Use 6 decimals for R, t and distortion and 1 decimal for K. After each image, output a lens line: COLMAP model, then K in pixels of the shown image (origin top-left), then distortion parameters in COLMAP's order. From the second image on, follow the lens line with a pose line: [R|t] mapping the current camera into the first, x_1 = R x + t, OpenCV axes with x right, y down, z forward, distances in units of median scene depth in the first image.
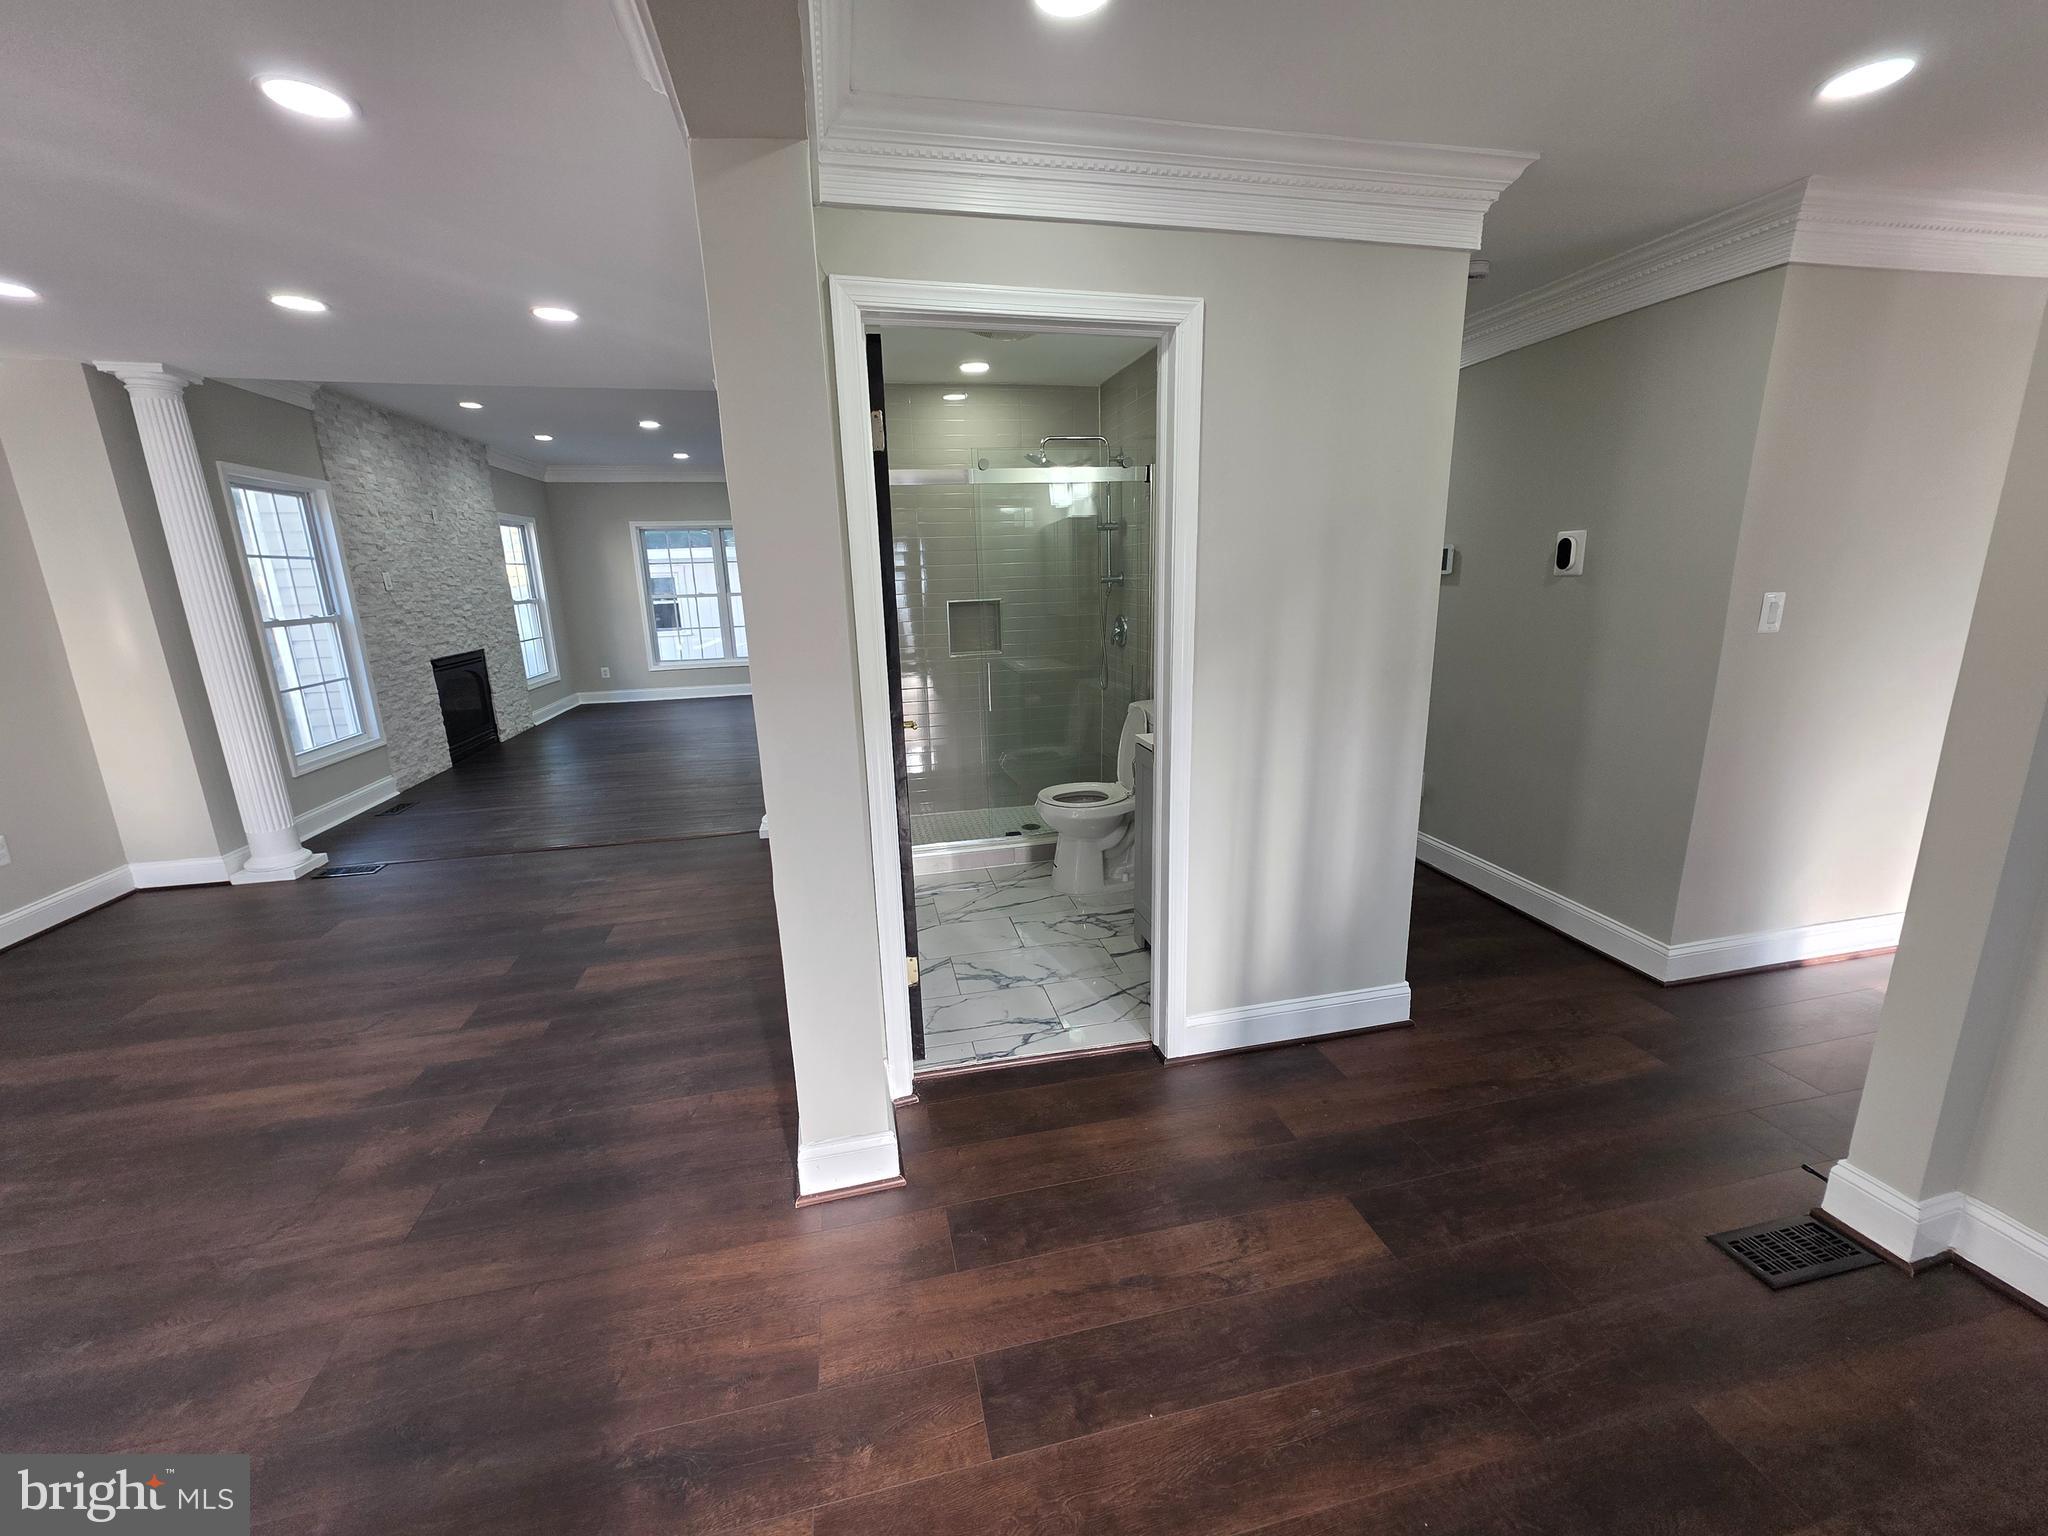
lens RADIAL K [[812.6, 0, 1023.0], [0, 812.6, 764.4], [0, 0, 1]] dist [0.003991, 0.000114]
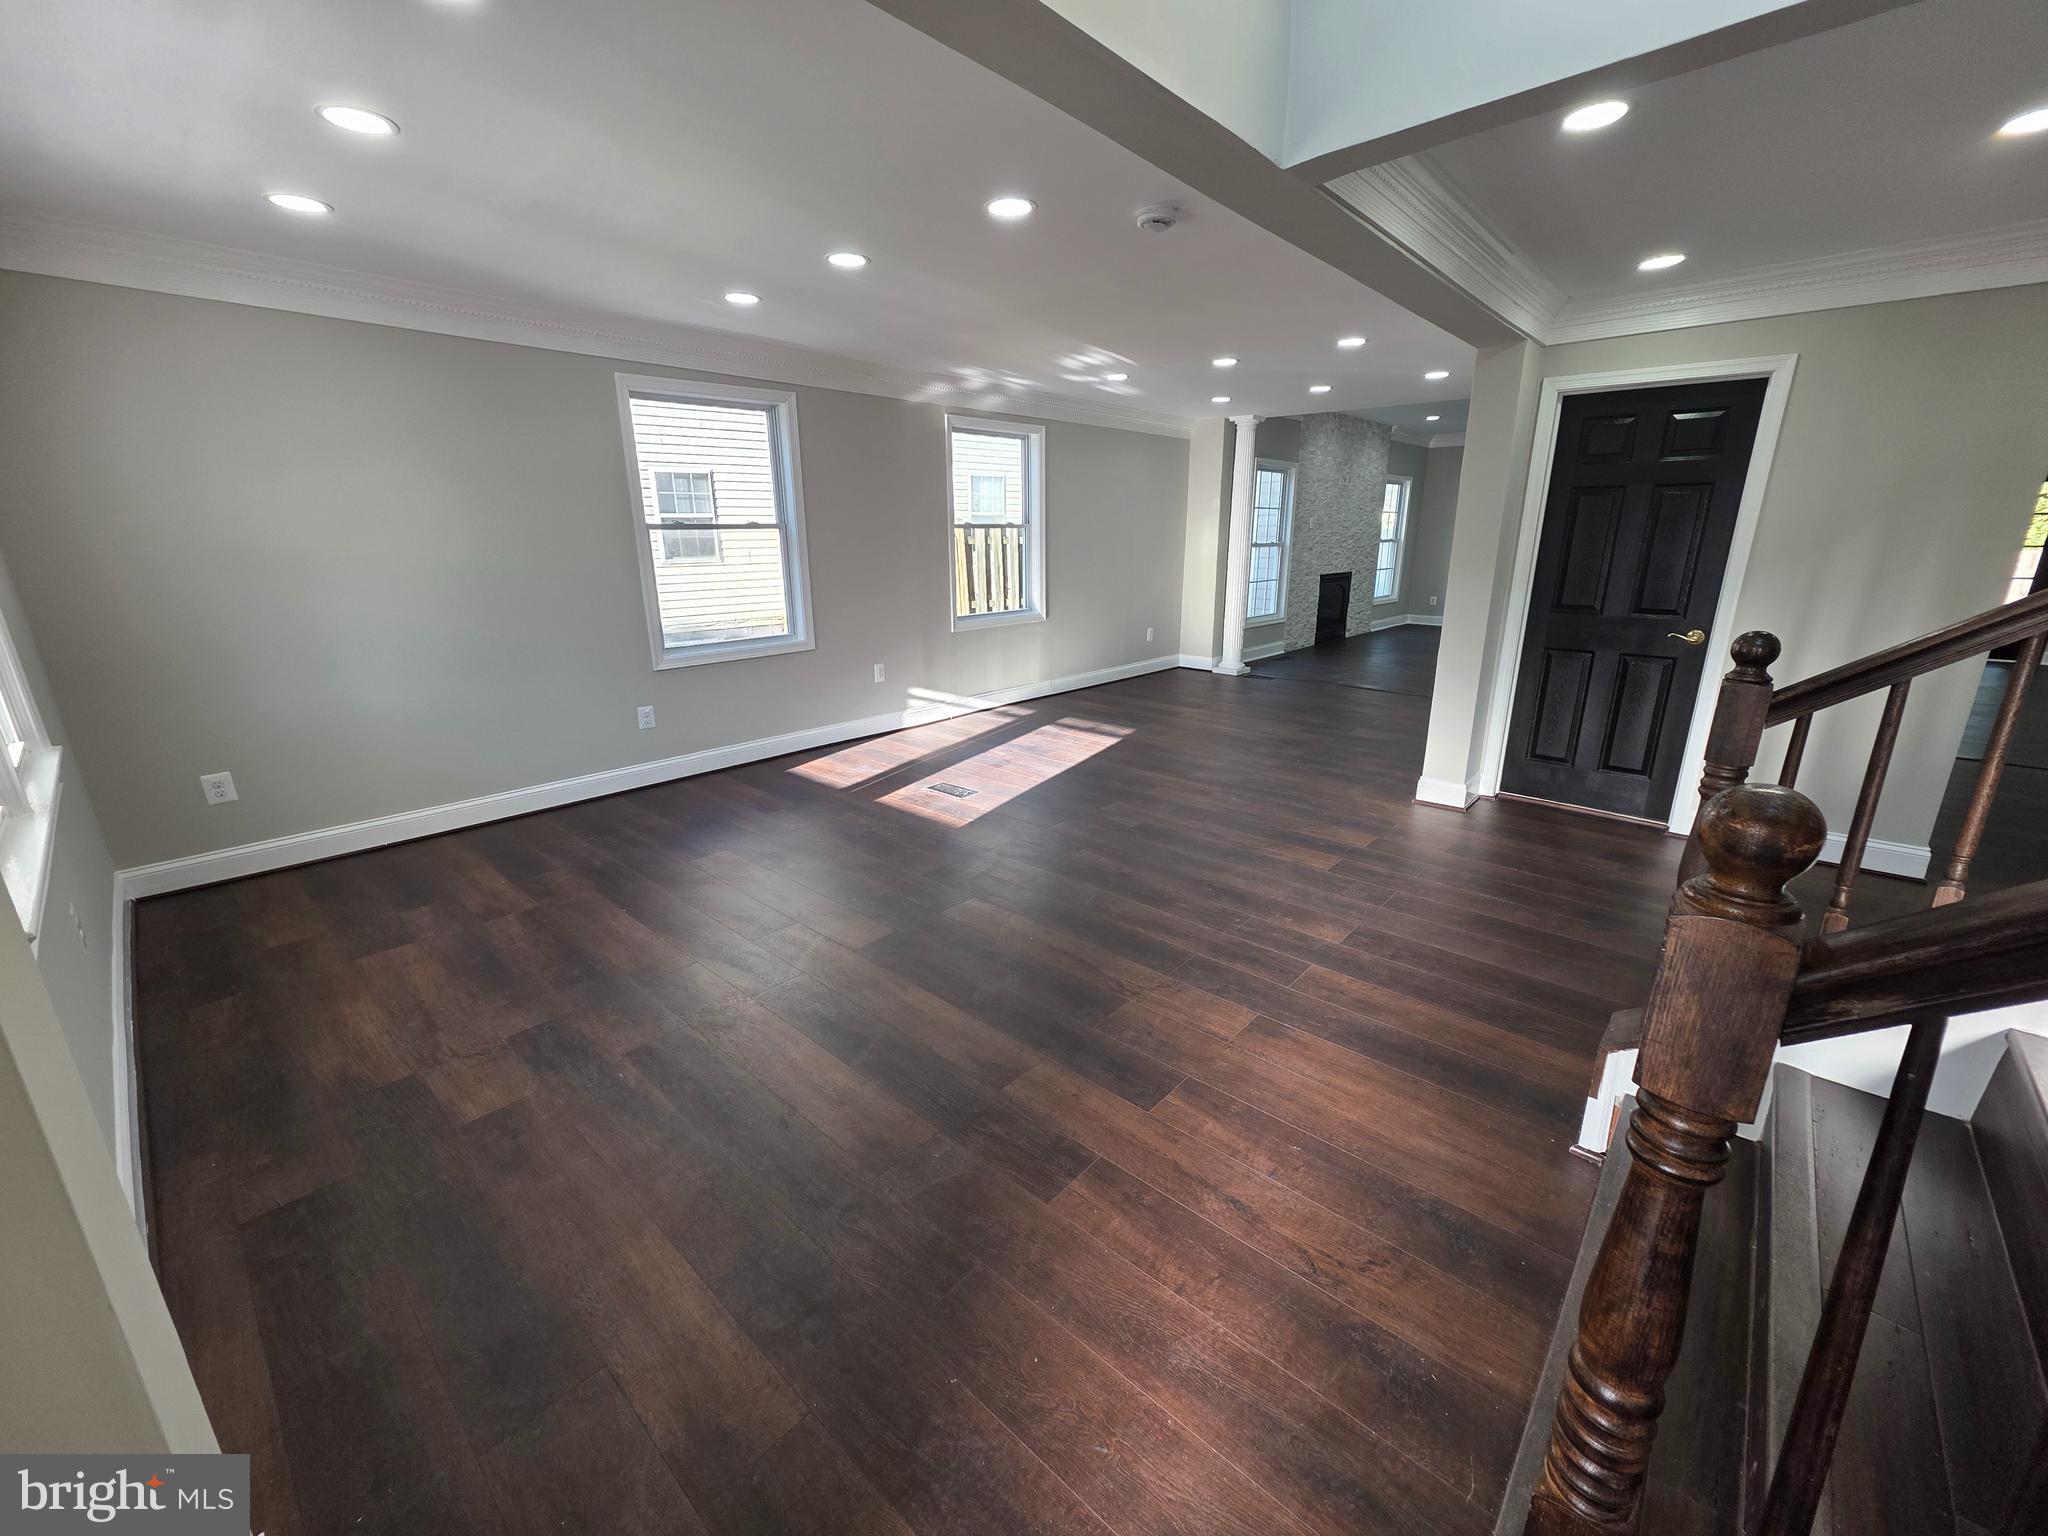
lens RADIAL K [[812.6, 0, 1023.0], [0, 812.6, 764.4], [0, 0, 1]] dist [0.003991, 0.000114]
pose [[0.574368, 0.247992, -0.780129, 0.303262], [-0.200659, 0.966585, 0.159529, 0.107665], [0.793623, 0.064911, 0.604937, -0.448261]]
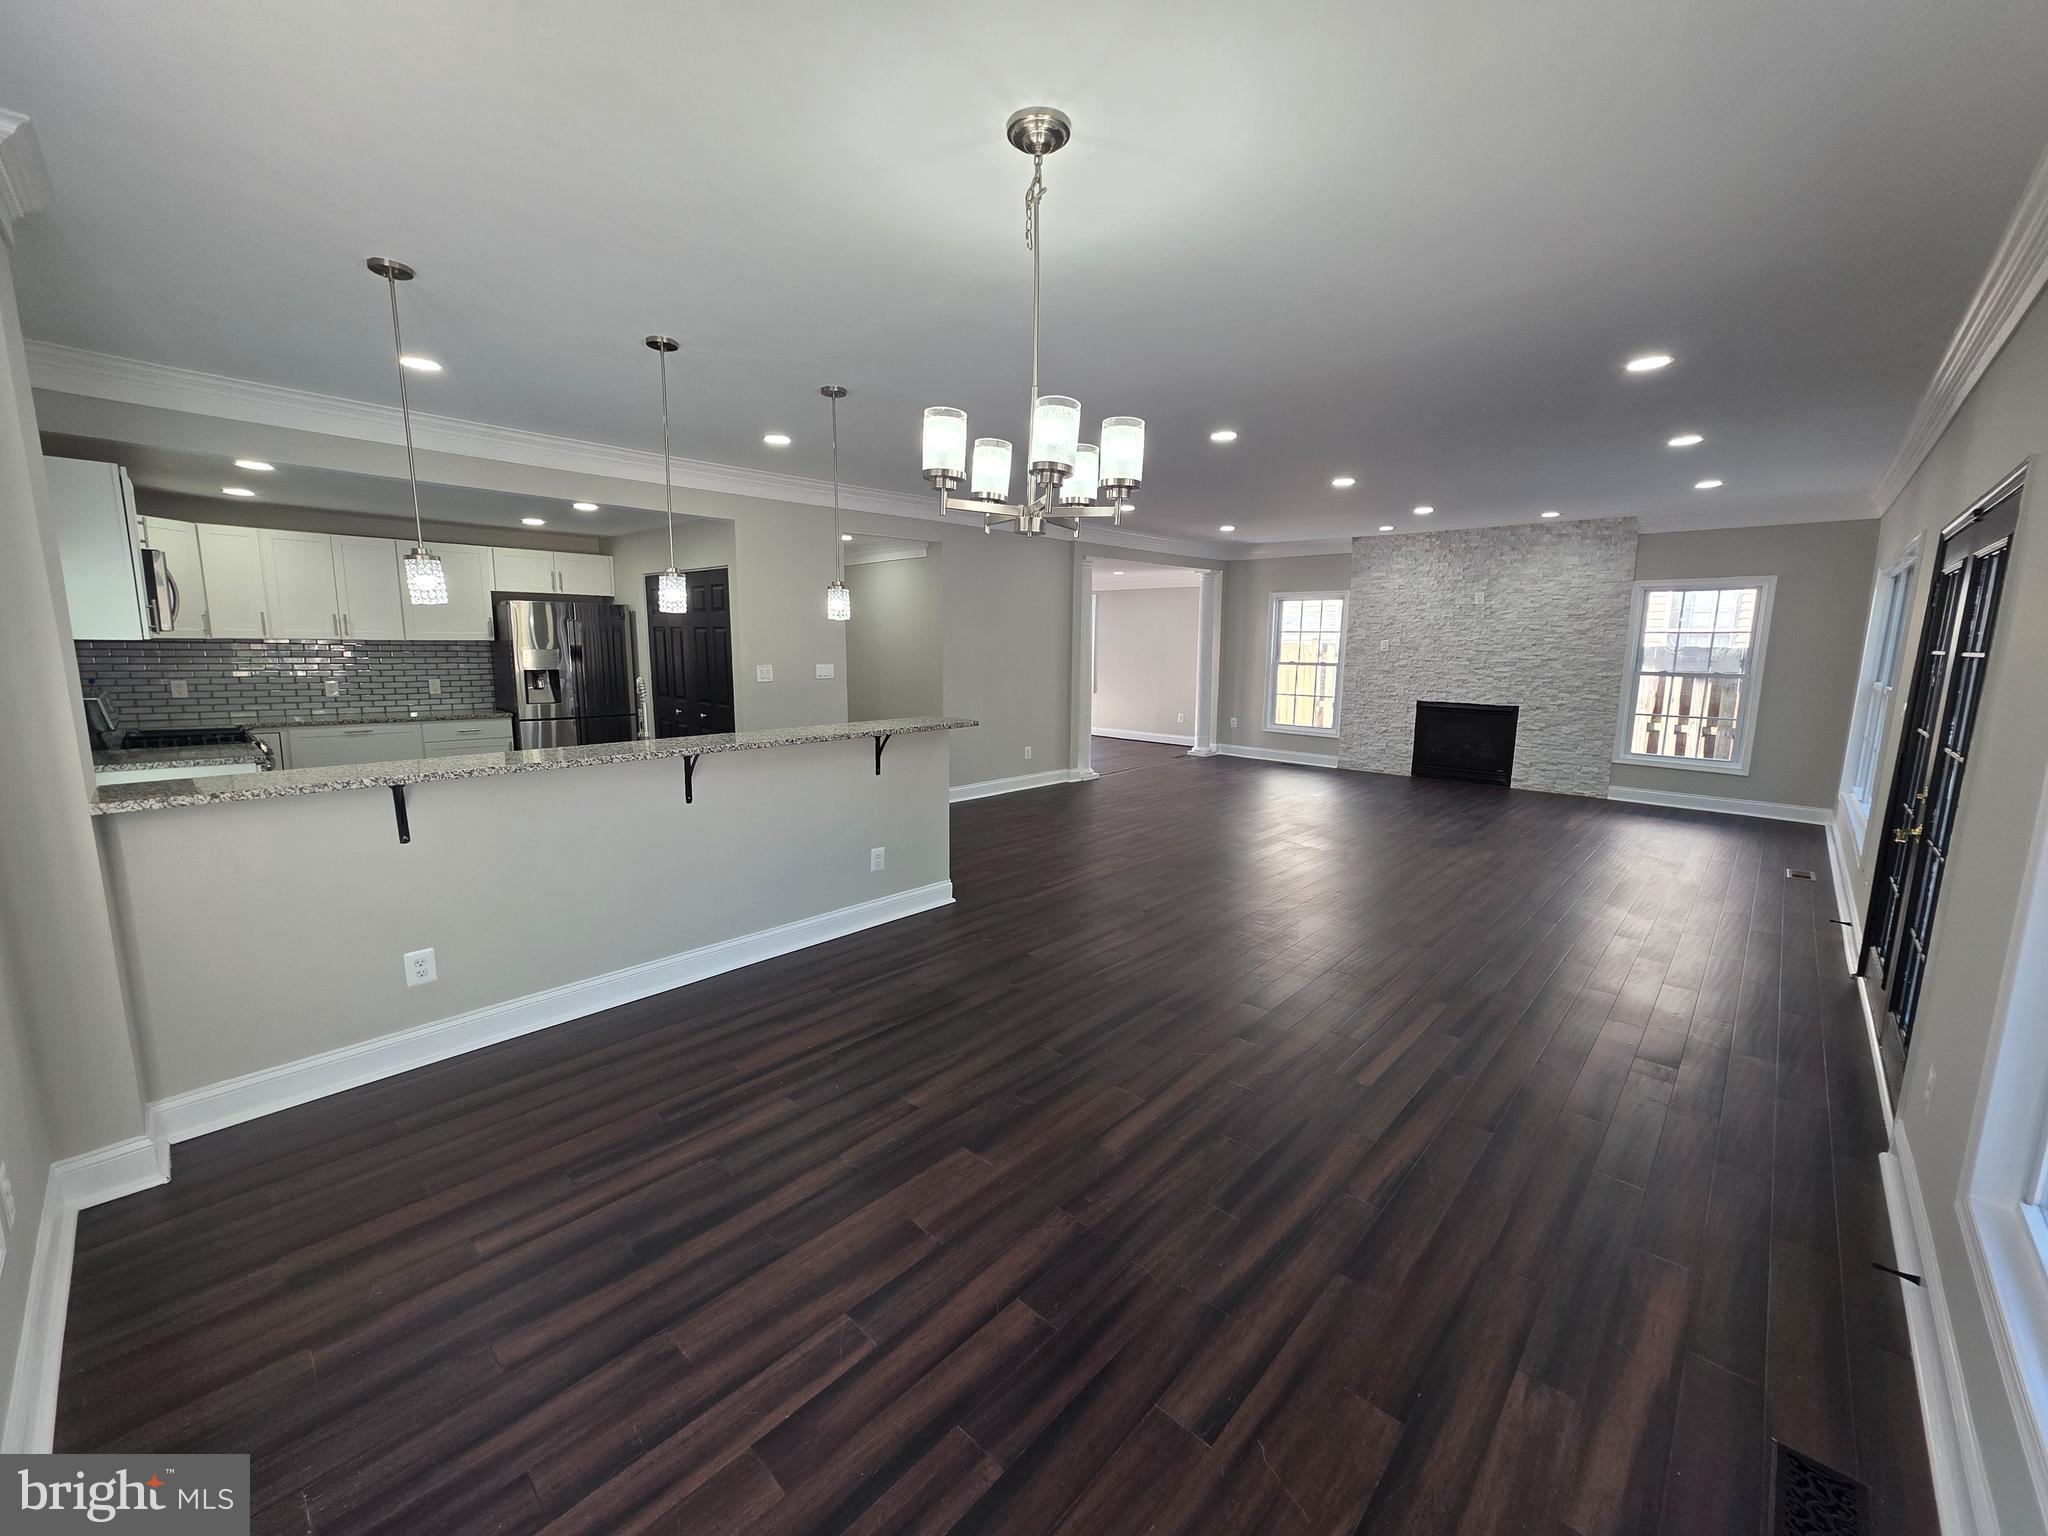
lens RADIAL K [[812.6, 0, 1023.0], [0, 812.6, 764.4], [0, 0, 1]] dist [0.003991, 0.000114]
pose [[-0.827354, 0.103673, -0.552030, 0.783771], [-0.121491, 0.926521, 0.356088, -0.543522], [0.548384, 0.361677, -0.753966, 2.104786]]
